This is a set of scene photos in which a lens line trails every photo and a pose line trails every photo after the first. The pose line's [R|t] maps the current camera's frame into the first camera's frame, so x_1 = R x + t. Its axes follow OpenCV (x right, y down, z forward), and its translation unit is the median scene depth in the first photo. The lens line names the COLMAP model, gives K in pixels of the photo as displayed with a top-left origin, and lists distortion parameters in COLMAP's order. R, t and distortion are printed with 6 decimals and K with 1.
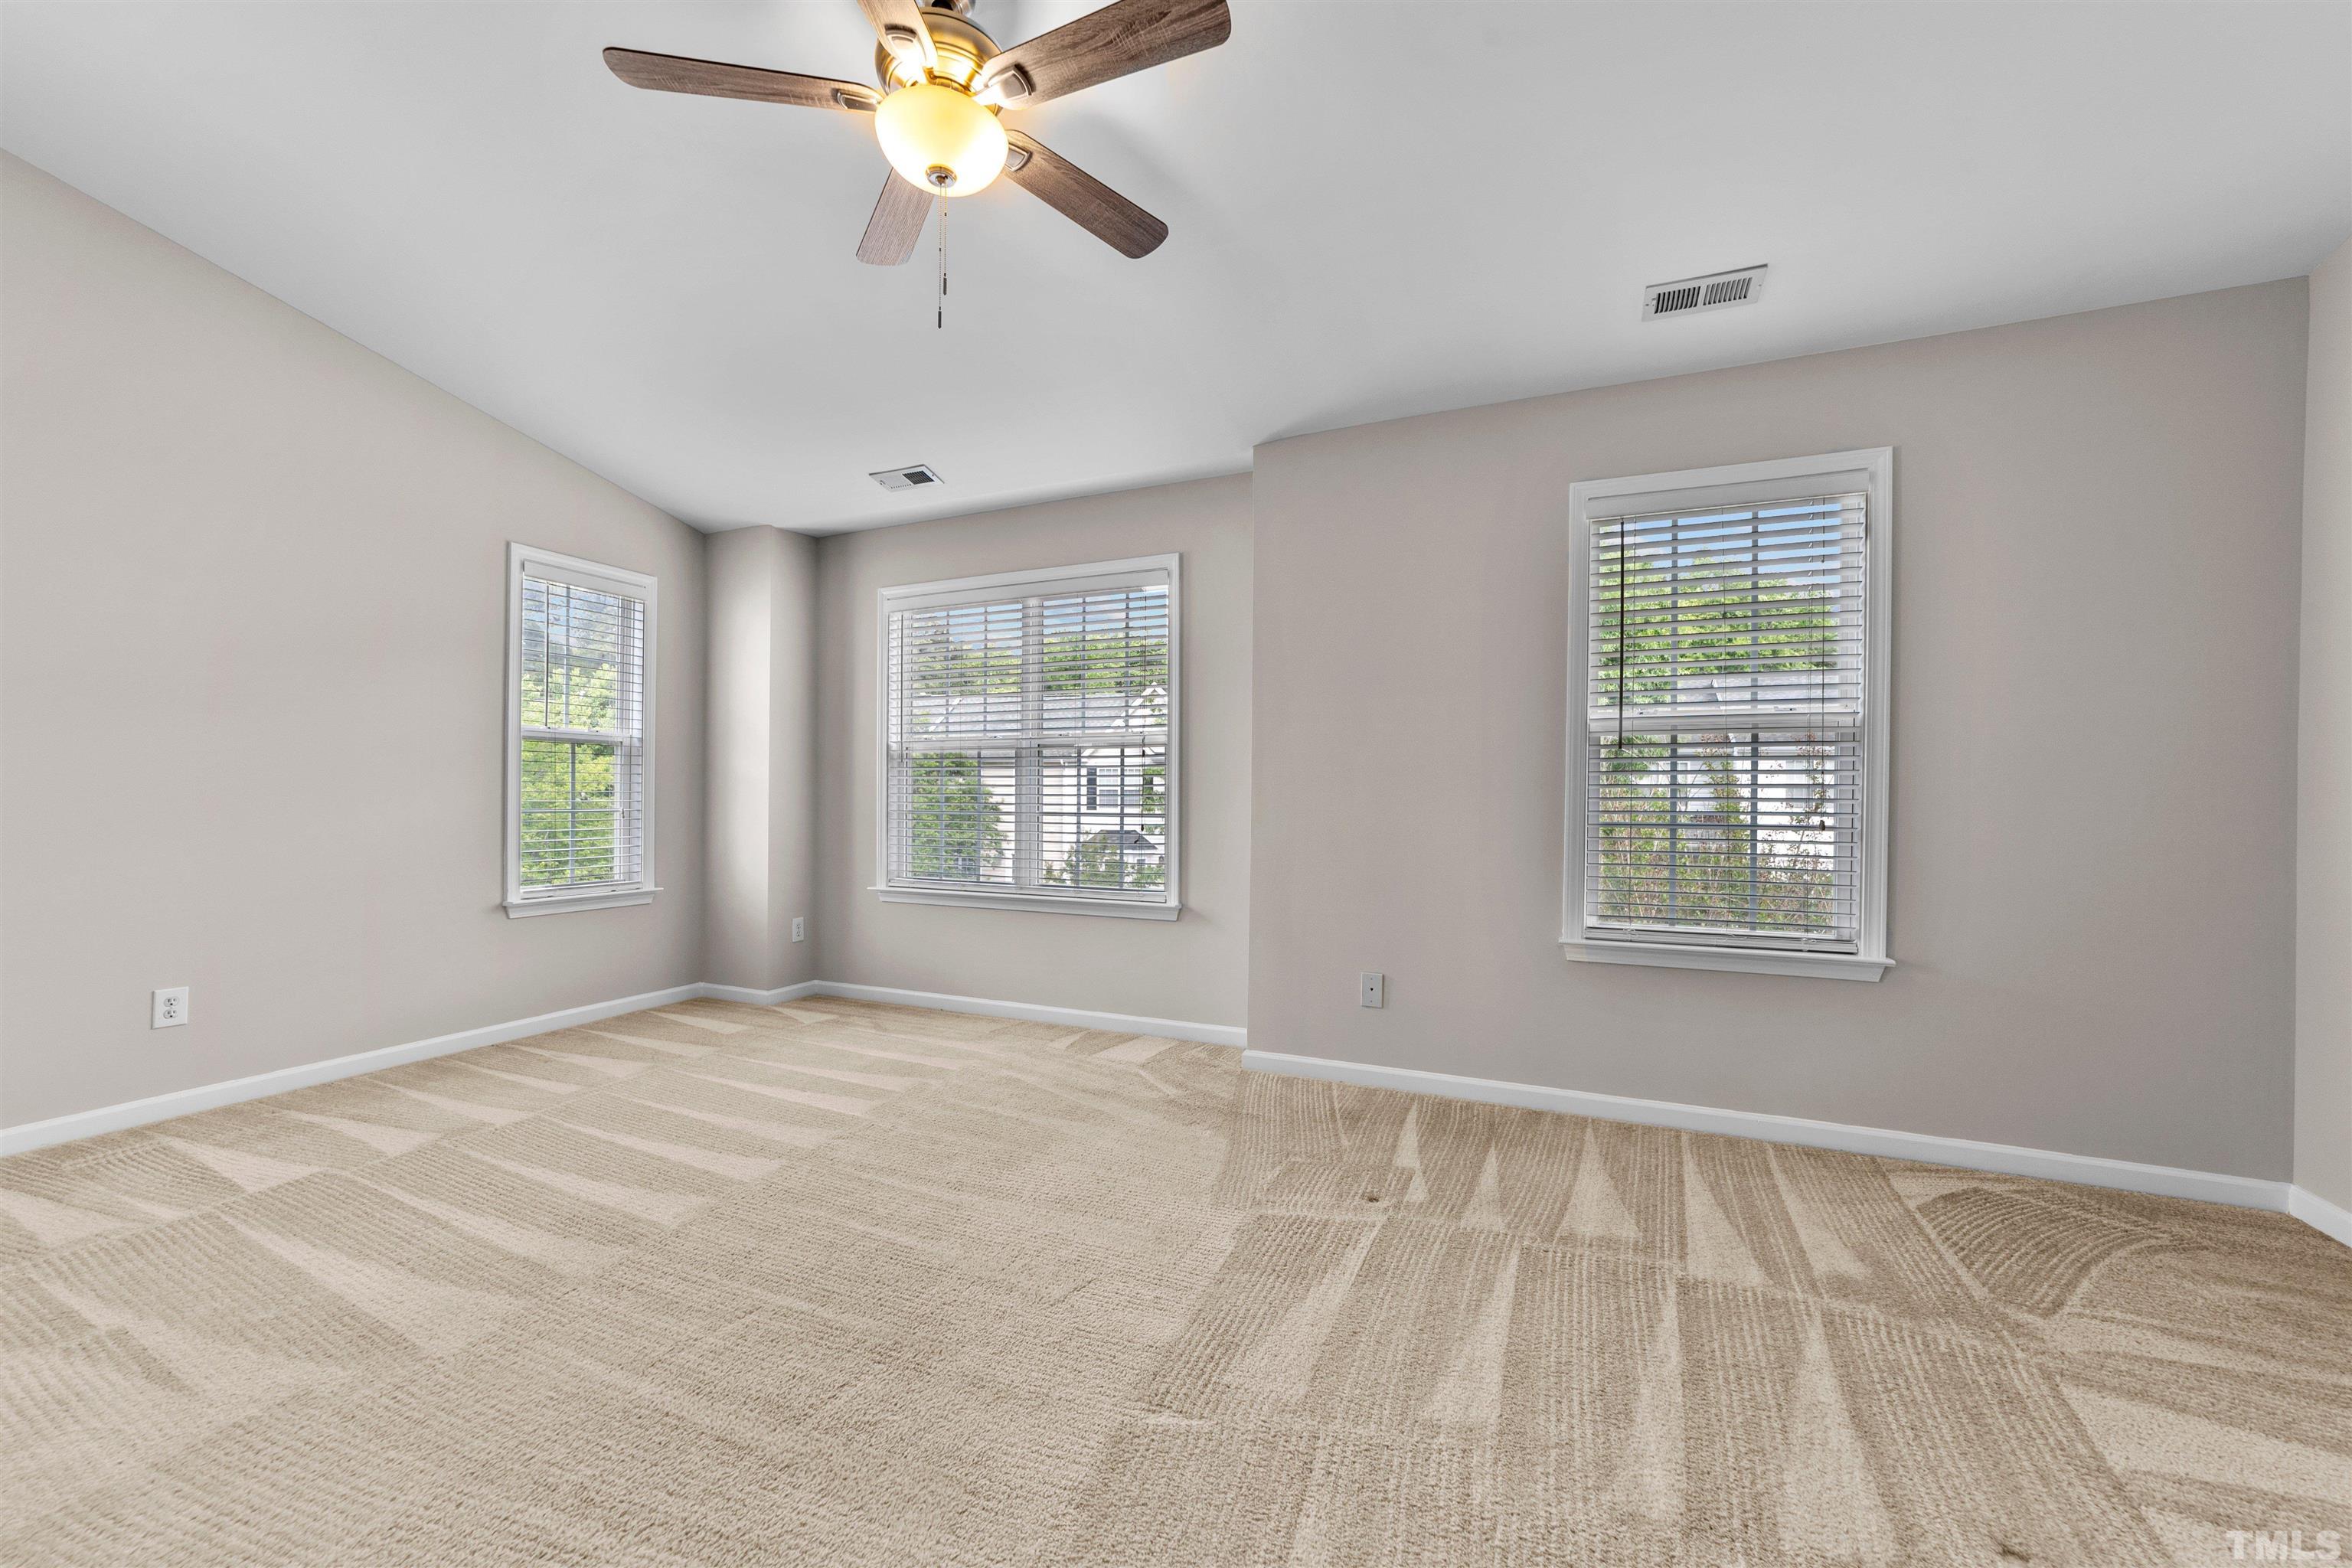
lens RADIAL K [[910.6, 0, 1179.2], [0, 910.6, 798.9], [0, 0, 1]] dist [0.001815, 0.000367]
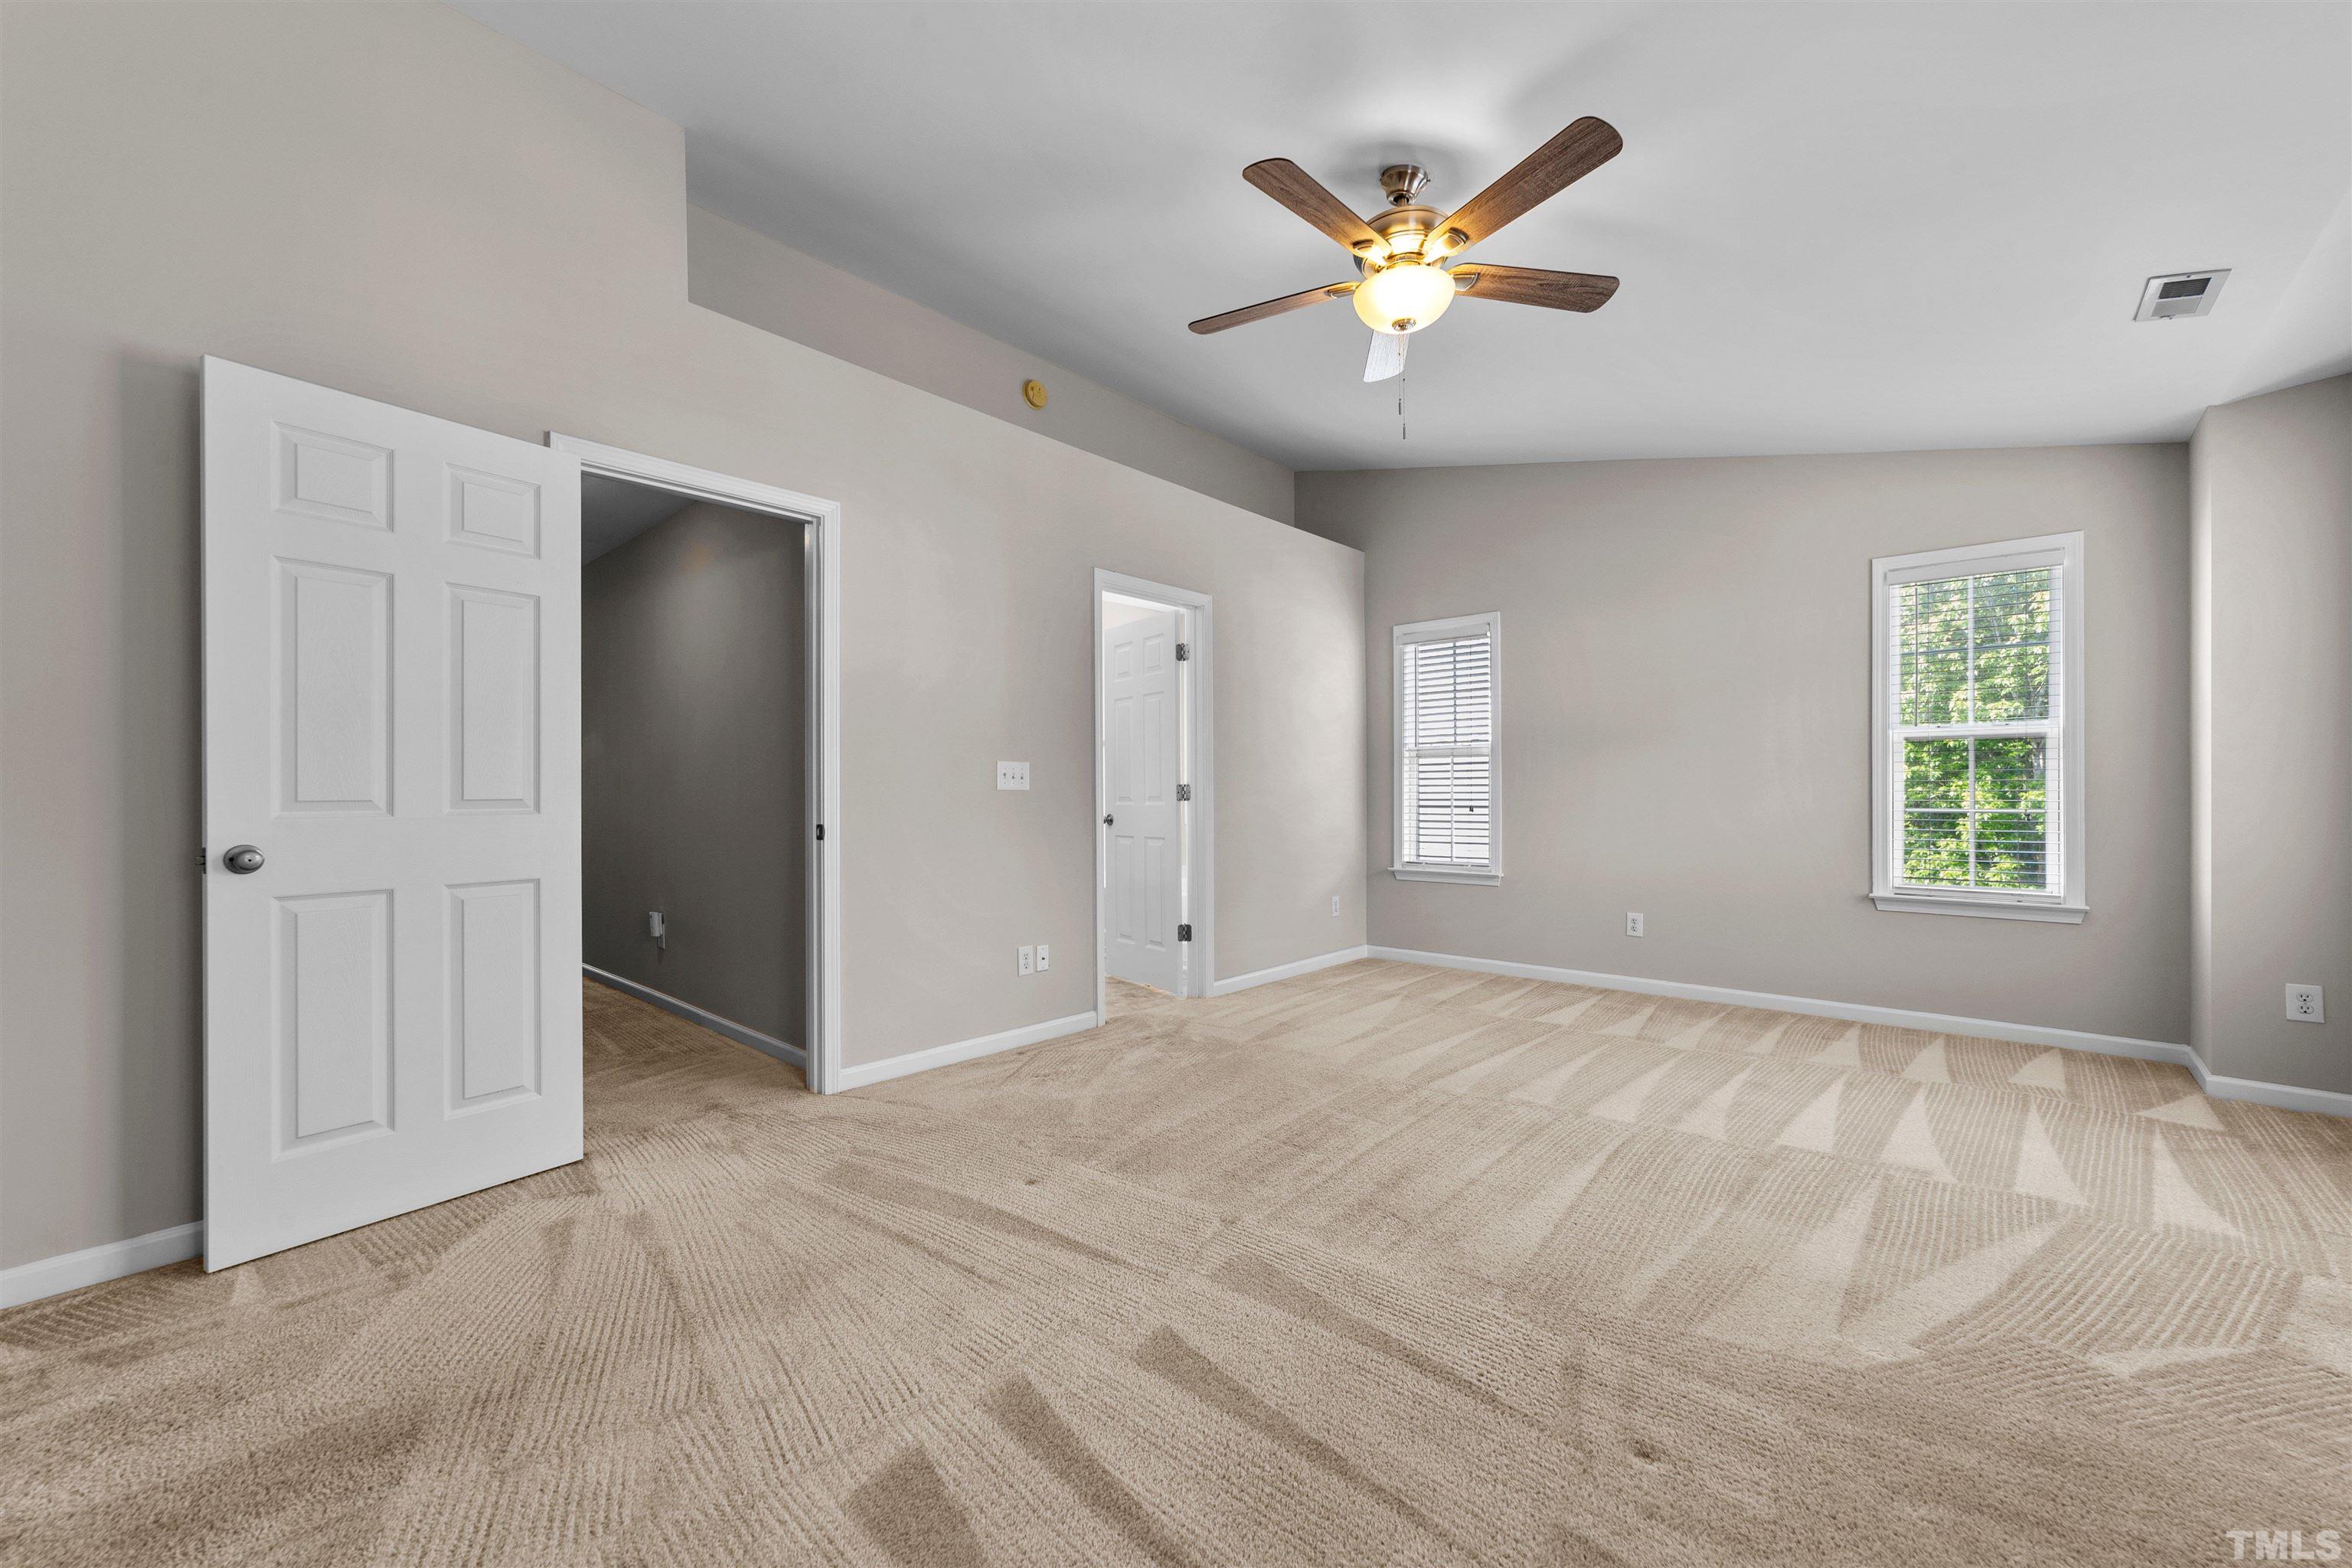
lens RADIAL K [[910.6, 0, 1179.2], [0, 910.6, 798.9], [0, 0, 1]] dist [0.001815, 0.000367]
pose [[-0.308294, 0.000691, -0.951291, 0.718134], [-0.000738, 0.999999, 0.000965, -0.000524], [0.951291, 0.001000, -0.308293, 0.724003]]
